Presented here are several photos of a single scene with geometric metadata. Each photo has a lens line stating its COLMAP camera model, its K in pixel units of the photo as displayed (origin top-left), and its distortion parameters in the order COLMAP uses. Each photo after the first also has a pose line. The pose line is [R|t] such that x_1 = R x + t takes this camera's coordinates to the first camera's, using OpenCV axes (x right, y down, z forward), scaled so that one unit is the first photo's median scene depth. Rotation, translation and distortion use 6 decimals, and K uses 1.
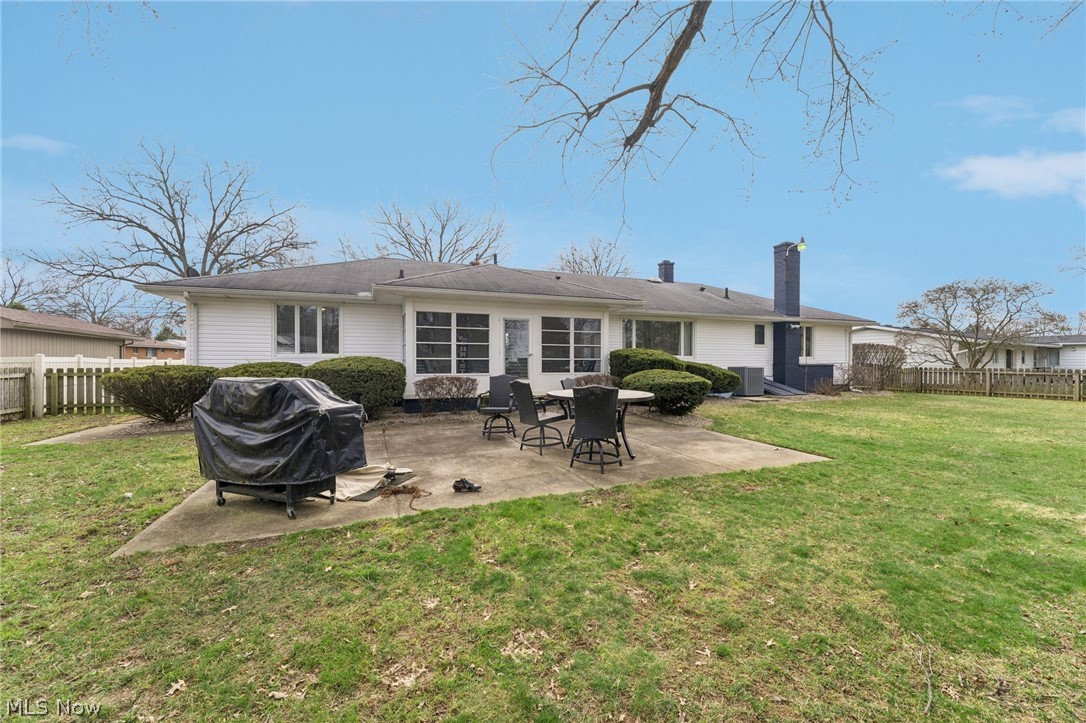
lens RADIAL K [[436.1, 0, 540.1], [0, 436.1, 361.6], [0, 0, 1]] dist [-0.001320, -0.000390]
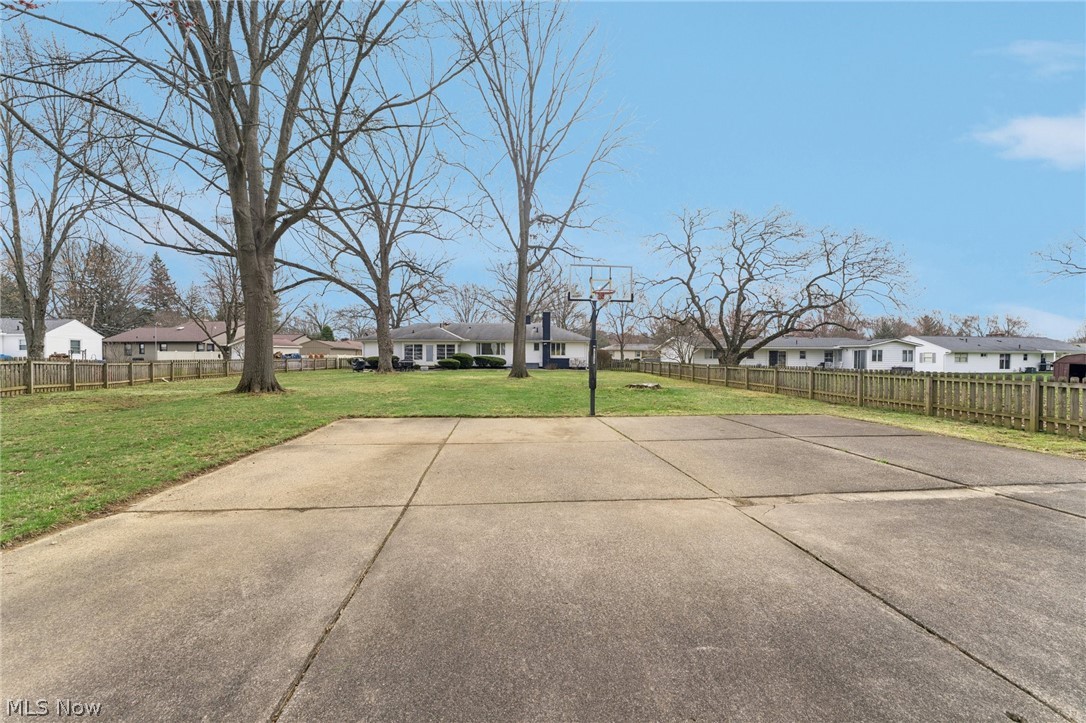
lens RADIAL K [[436.1, 0, 552.3], [0, 436.1, 357.7], [0, 0, 1]] dist [-0.001320, -0.000390]
pose [[0.919117, 0.004582, -0.393958, 1.788185], [-0.005305, 0.999986, -0.000746, 0.005372], [0.393949, 0.002776, 0.919128, -1.522763]]
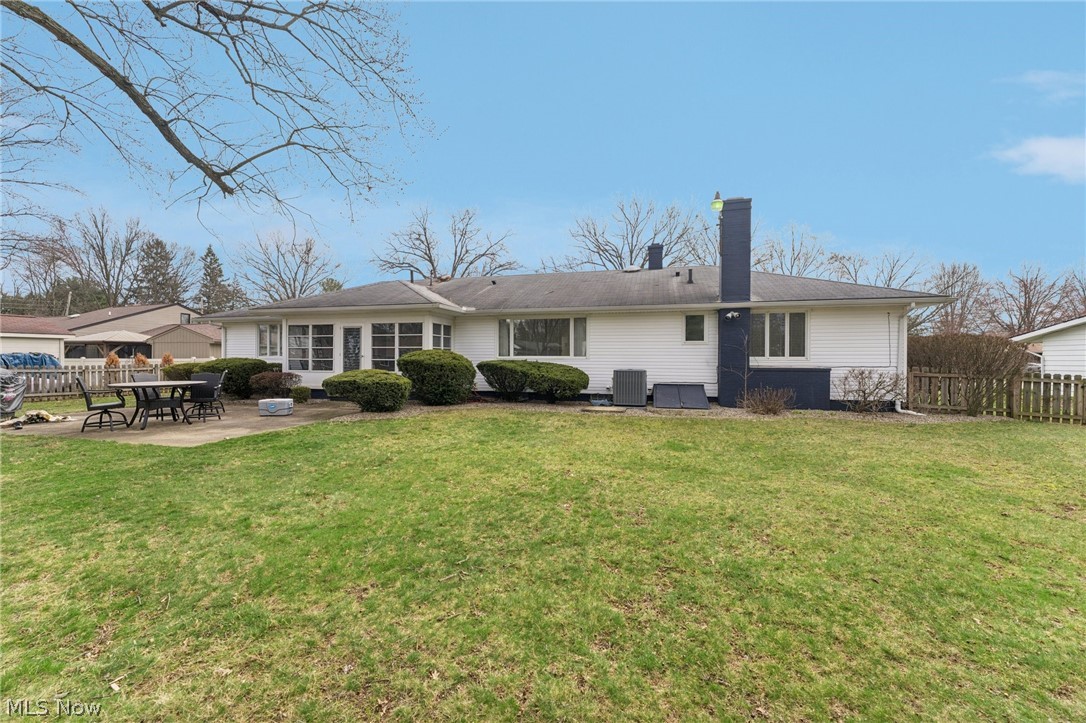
lens RADIAL K [[436.1, 0, 544.4], [0, 436.1, 363.7], [0, 0, 1]] dist [-0.001320, -0.000390]
pose [[0.800098, 0.006463, -0.599835, 0.824280], [-0.005490, 0.999979, 0.003452, -0.000935], [0.599844, 0.000531, 0.800116, 0.255319]]
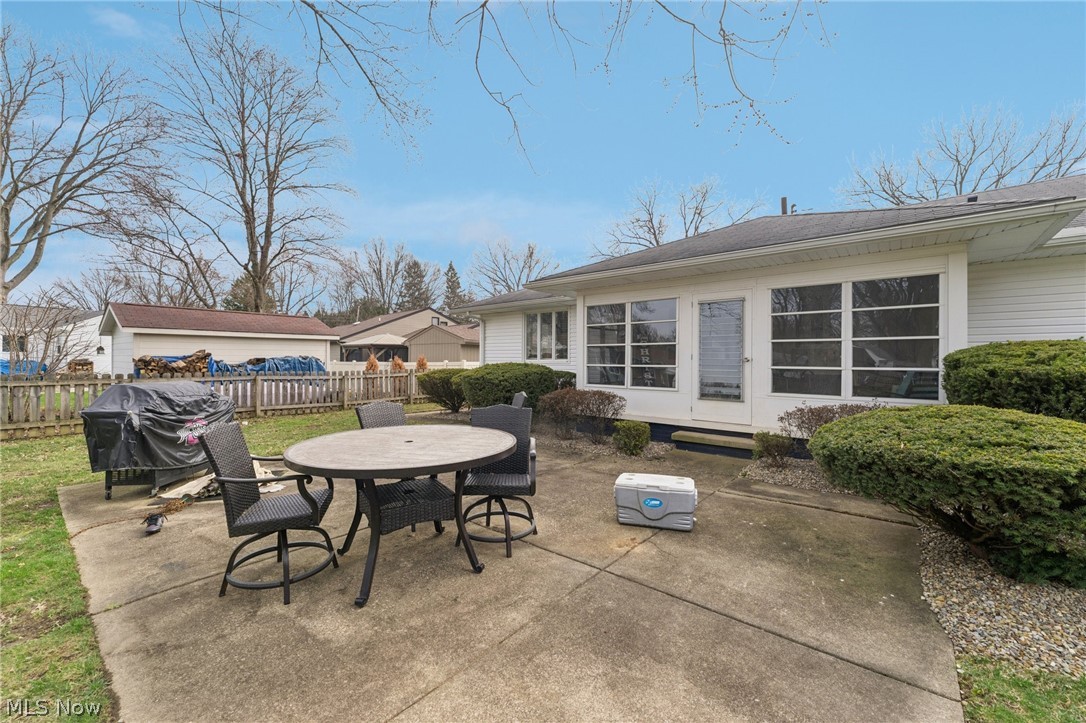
lens RADIAL K [[436.1, 0, 541.8], [0, 436.1, 359.8], [0, 0, 1]] dist [-0.001320, -0.000390]
pose [[0.465768, -0.001666, -0.884905, 0.266705], [-0.007646, 0.999953, -0.005907, -0.007612], [0.884874, 0.009517, 0.465733, 0.374298]]
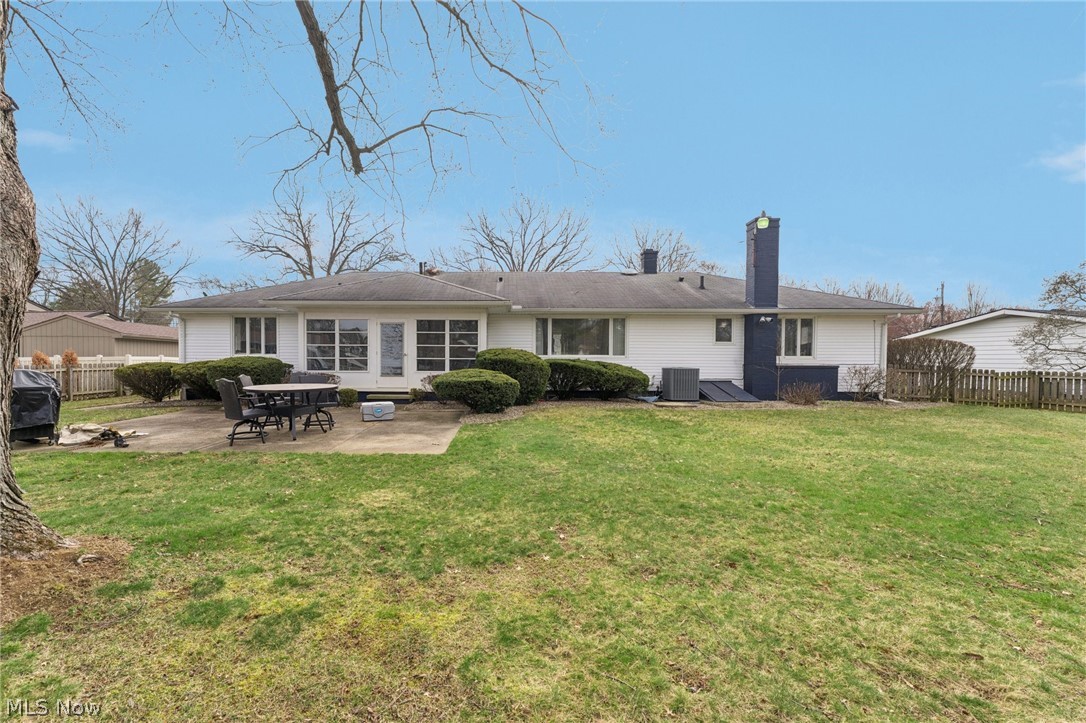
lens RADIAL K [[436.1, 0, 510.7], [0, 436.1, 367.8], [0, 0, 1]] dist [-0.001320, -0.000390]
pose [[0.923547, 0.012618, -0.383277, 0.489930], [-0.004346, 0.999739, 0.022440, -0.006131], [0.383460, -0.019059, 0.923361, 0.056062]]
